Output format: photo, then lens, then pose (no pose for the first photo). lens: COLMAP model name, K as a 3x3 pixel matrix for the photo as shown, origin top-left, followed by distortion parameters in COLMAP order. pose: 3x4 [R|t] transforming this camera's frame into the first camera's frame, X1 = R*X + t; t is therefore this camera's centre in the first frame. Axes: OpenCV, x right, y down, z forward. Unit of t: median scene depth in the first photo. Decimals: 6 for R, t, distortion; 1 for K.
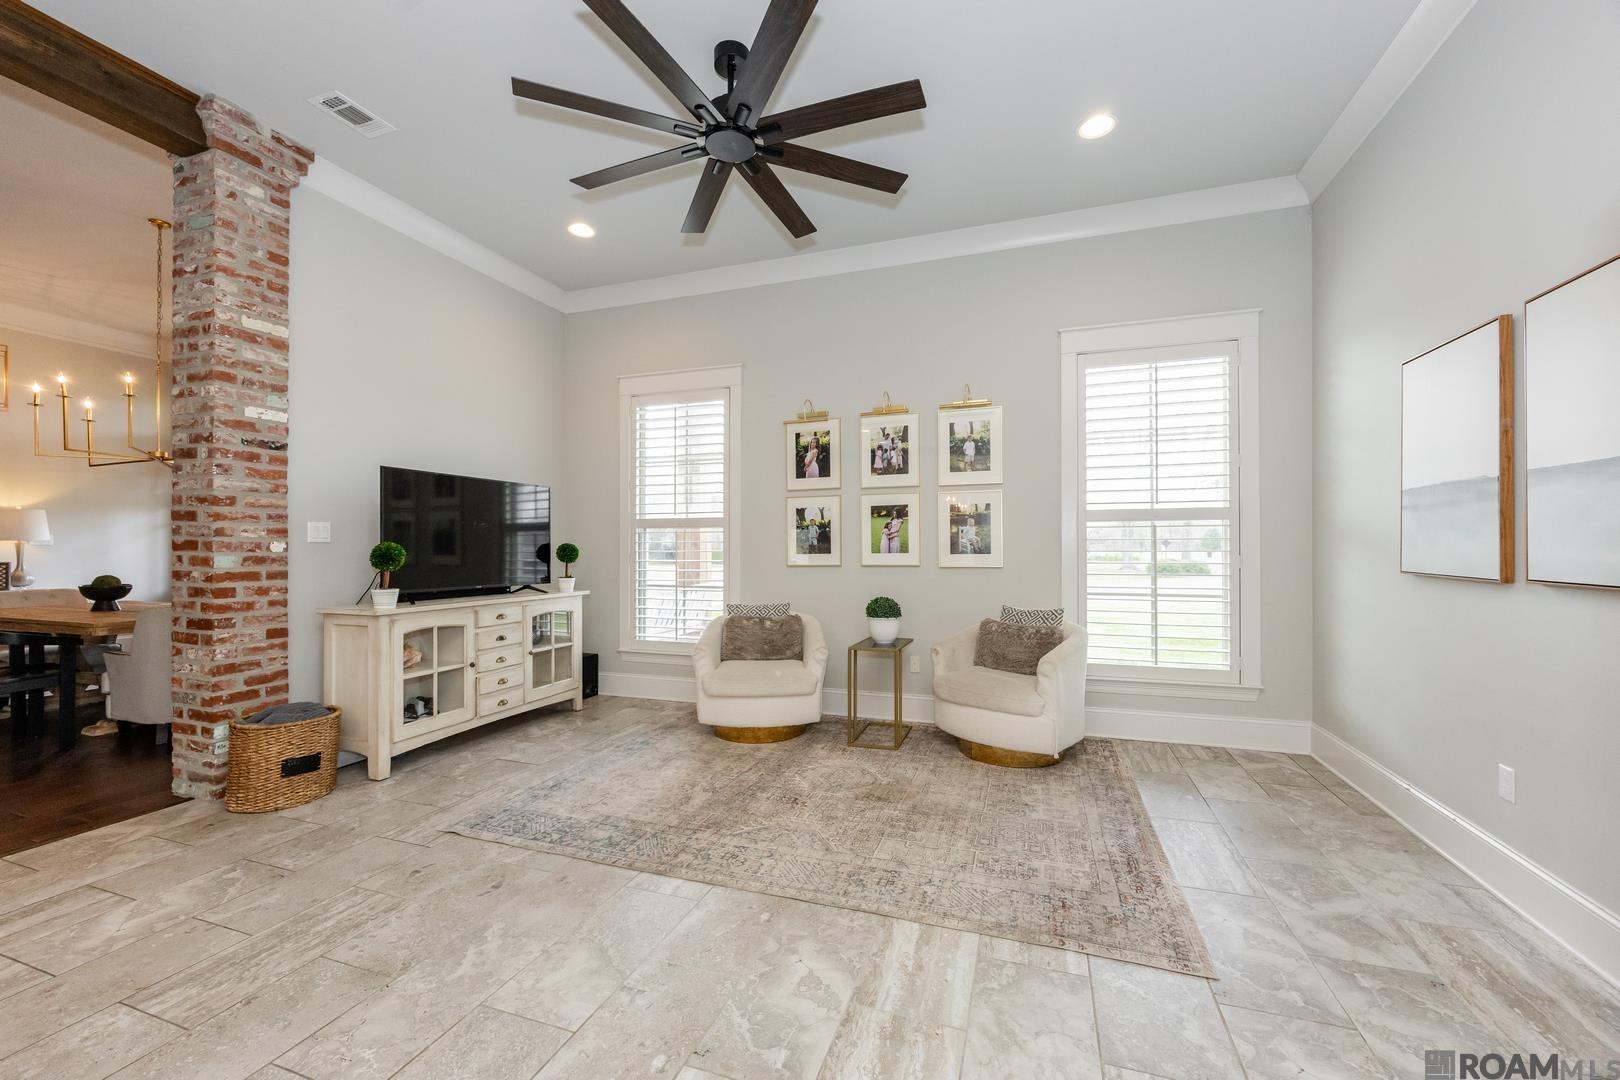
lens RADIAL K [[617.8, 0, 840.5], [0, 617.8, 563.9], [0, 0, 1]] dist [-0.006216, 0.000102]
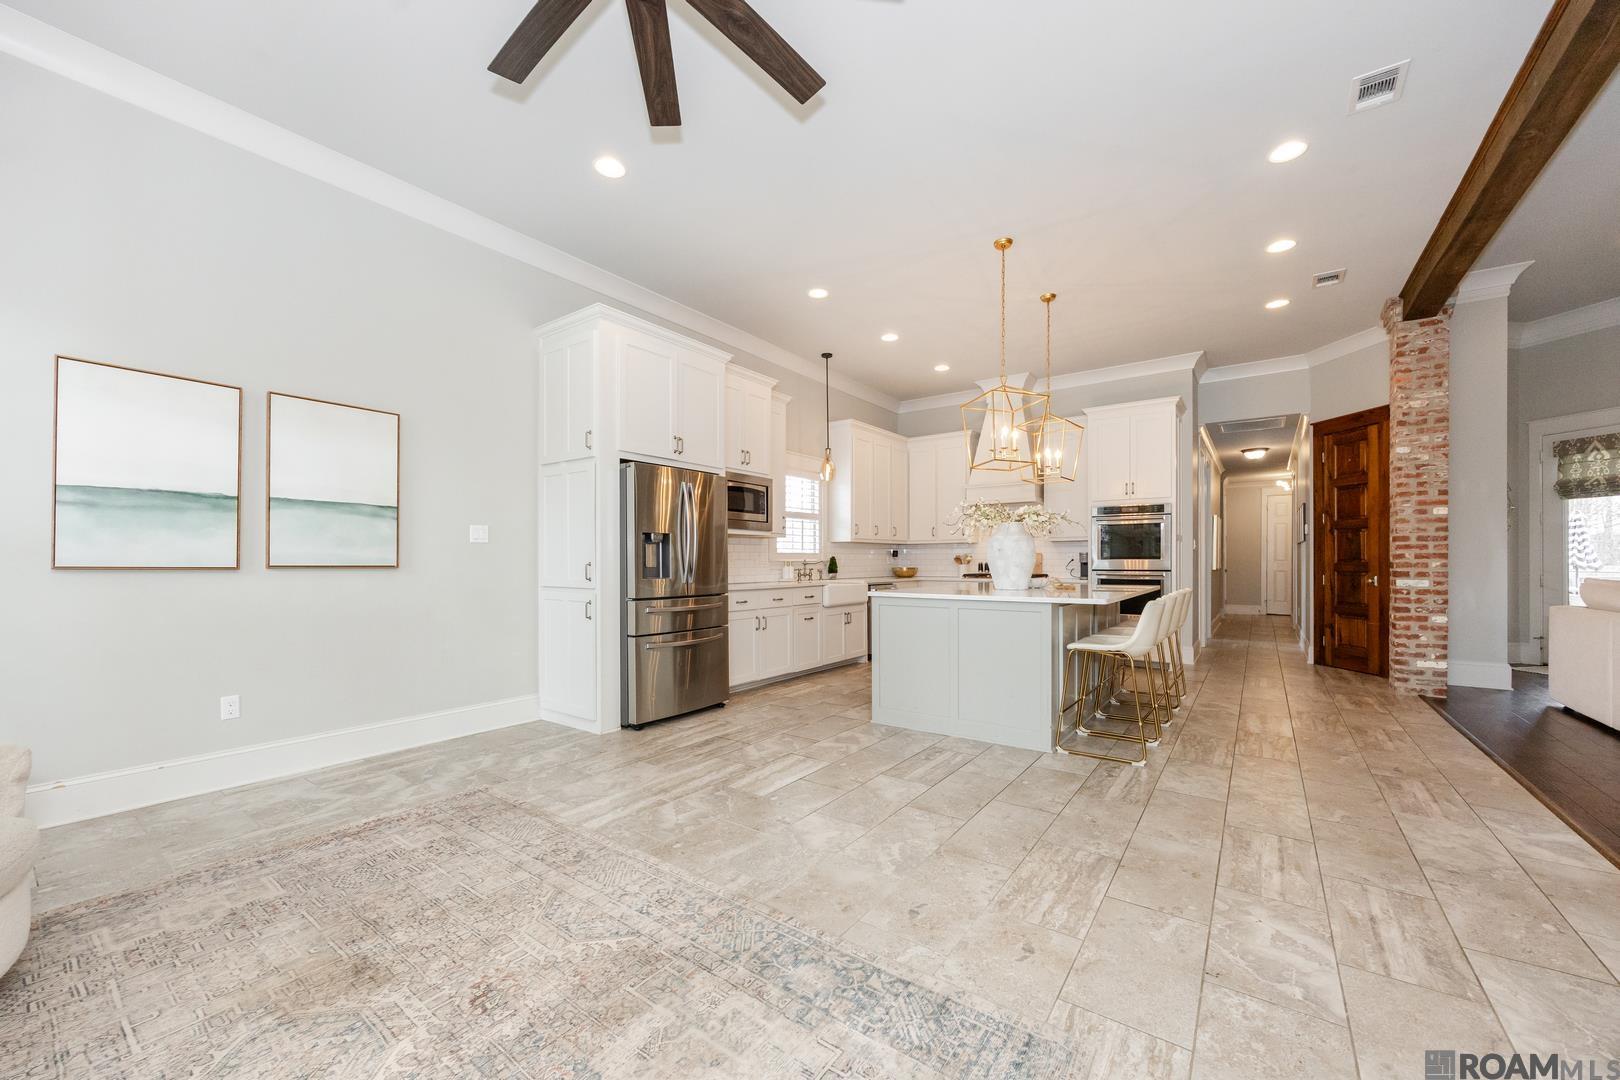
lens RADIAL K [[617.8, 0, 808.0], [0, 617.8, 561.8], [0, 0, 1]] dist [-0.006216, 0.000102]
pose [[-0.944373, 0.003768, 0.328855, -0.394187], [0.012513, 0.999622, 0.024478, -0.009660], [-0.328639, 0.027232, -0.944063, 1.049103]]
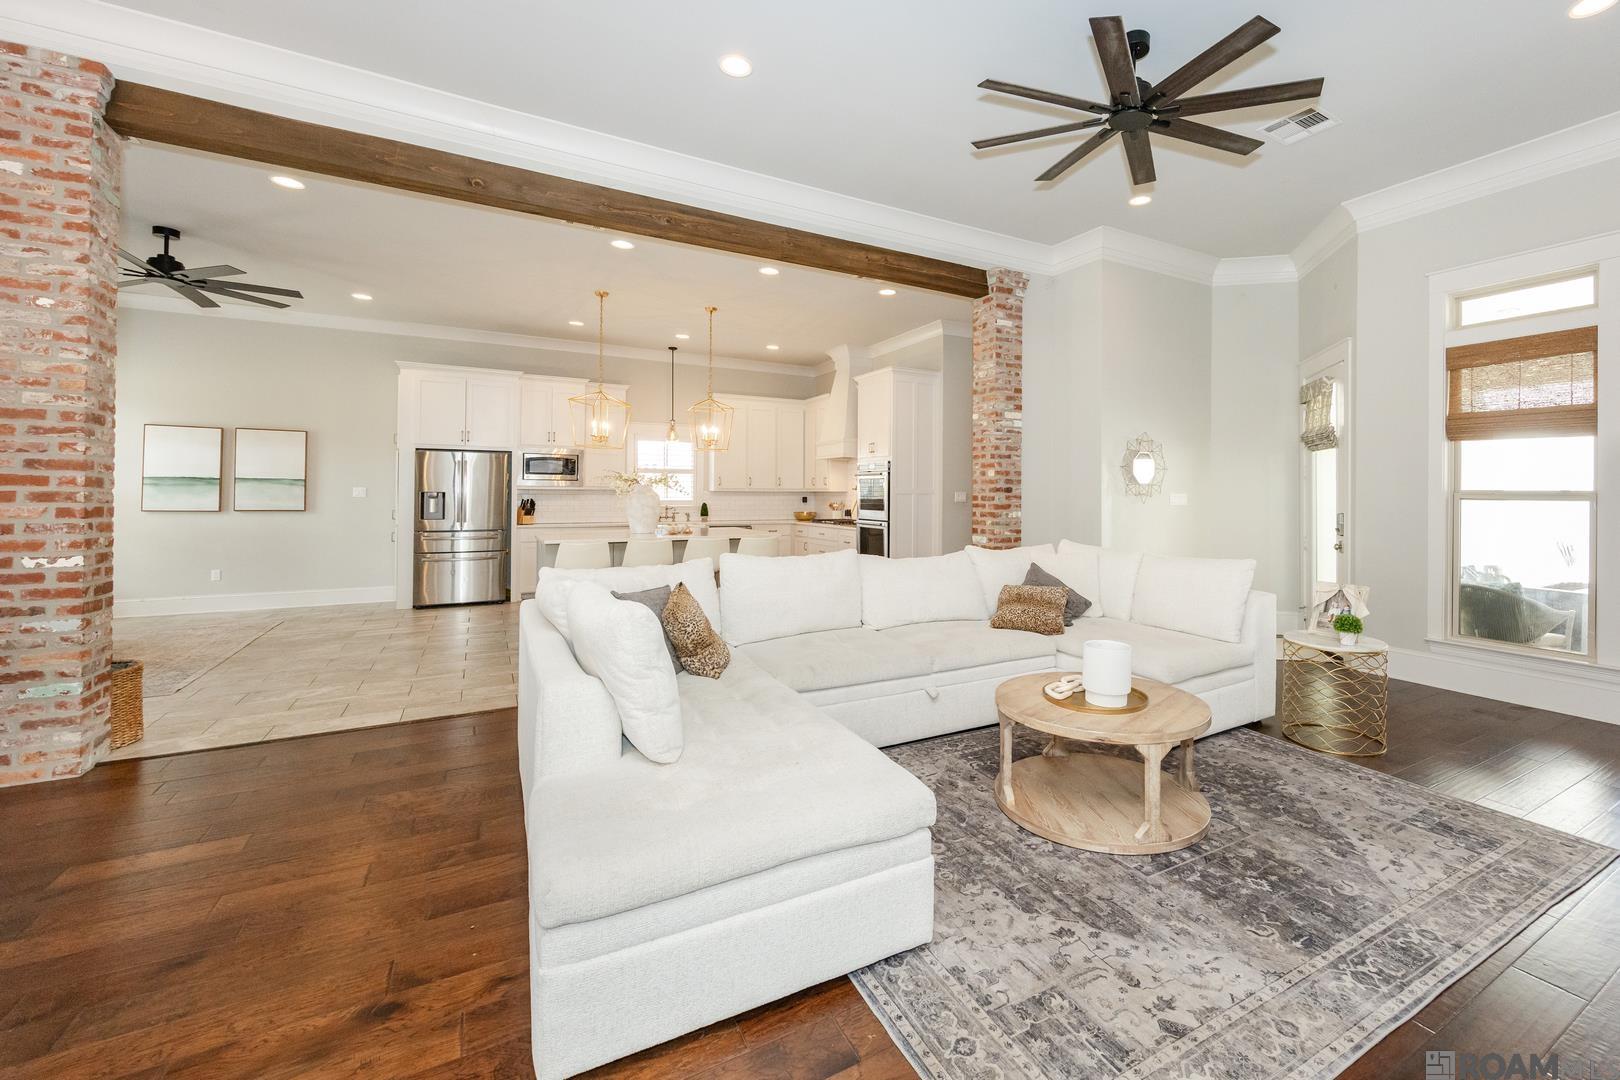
lens RADIAL K [[676.4, 0, 893.9], [0, 676.4, 488.8], [0, 0, 1]] dist [-0.005015, 0.000333]
pose [[-0.744743, 0.001131, 0.667350, -2.081832], [0.011495, 0.999872, 0.011133, -0.052452], [-0.667252, 0.015963, -0.744661, 0.685965]]
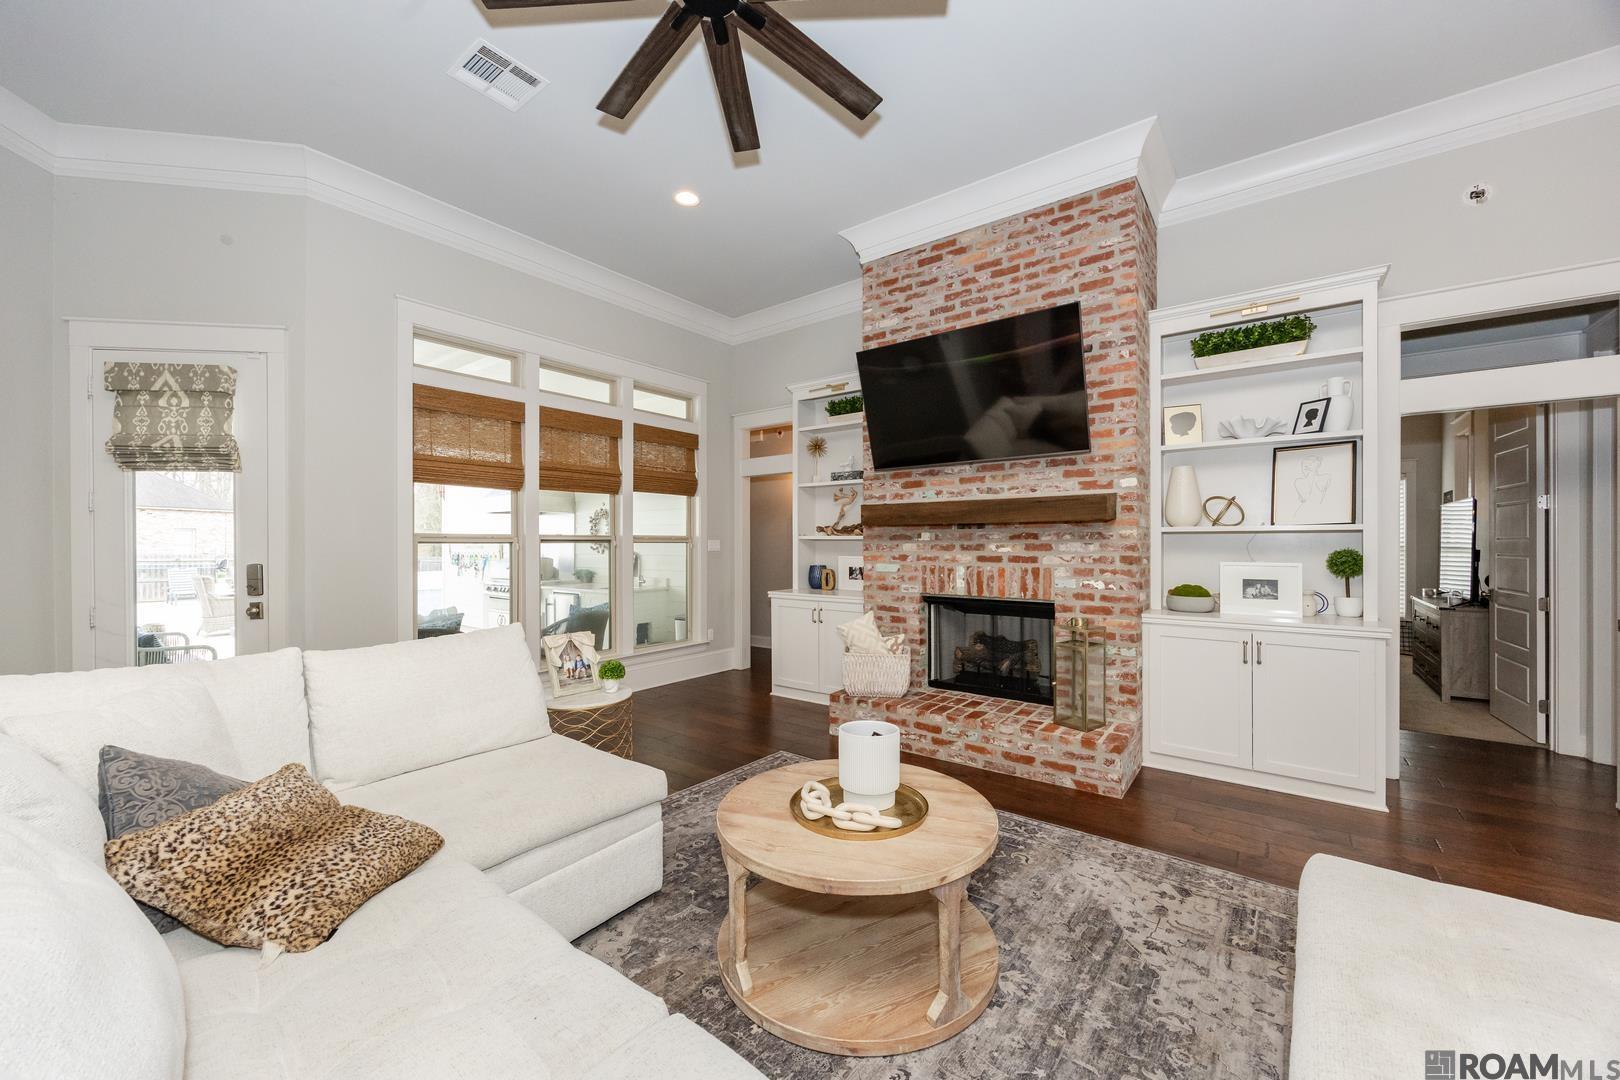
lens RADIAL K [[617.8, 0, 807.3], [0, 617.8, 542.5], [0, 0, 1]] dist [-0.006216, 0.000102]
pose [[-0.349947, 0.003955, -0.936761, -1.263842], [-0.019137, 0.999752, 0.011370, -0.033737], [0.936574, 0.021906, -0.349784, 0.120785]]
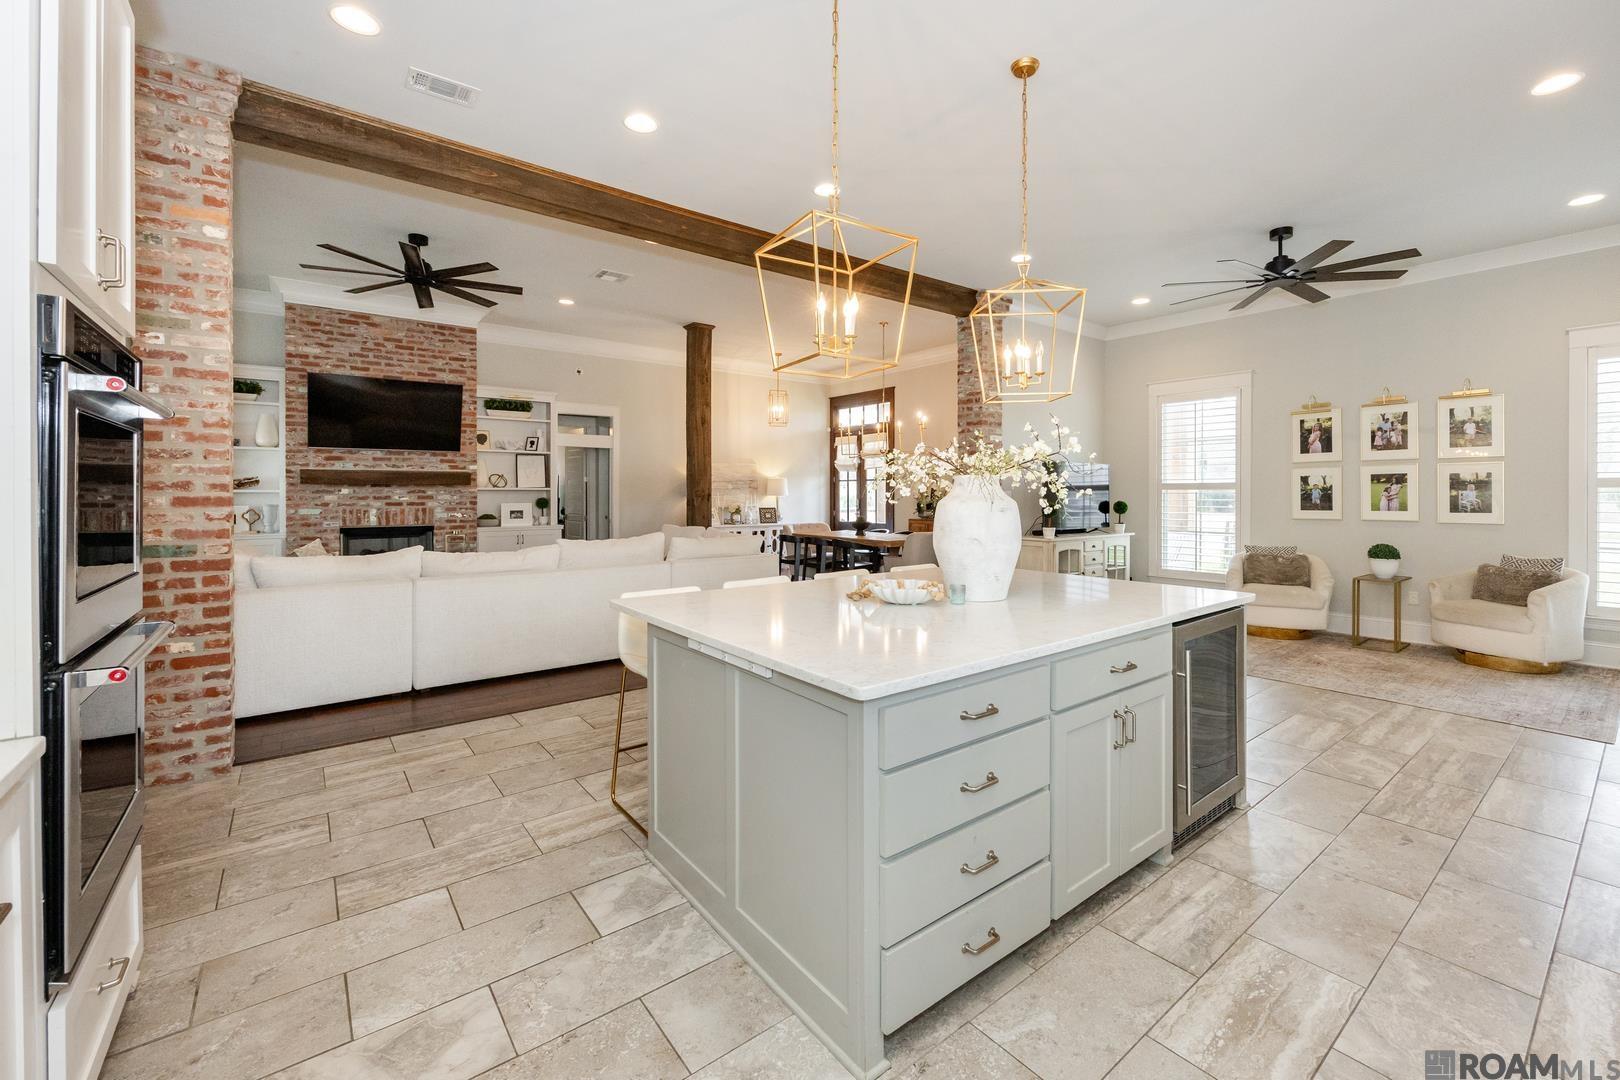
lens RADIAL K [[676.4, 0, 857.8], [0, 676.4, 498.6], [0, 0, 1]] dist [-0.005015, 0.000333]
pose [[0.837859, 0.004647, -0.545867, -0.090103], [-0.013918, 0.999821, -0.012852, -0.010556], [0.545709, 0.018366, 0.837773, -0.871502]]
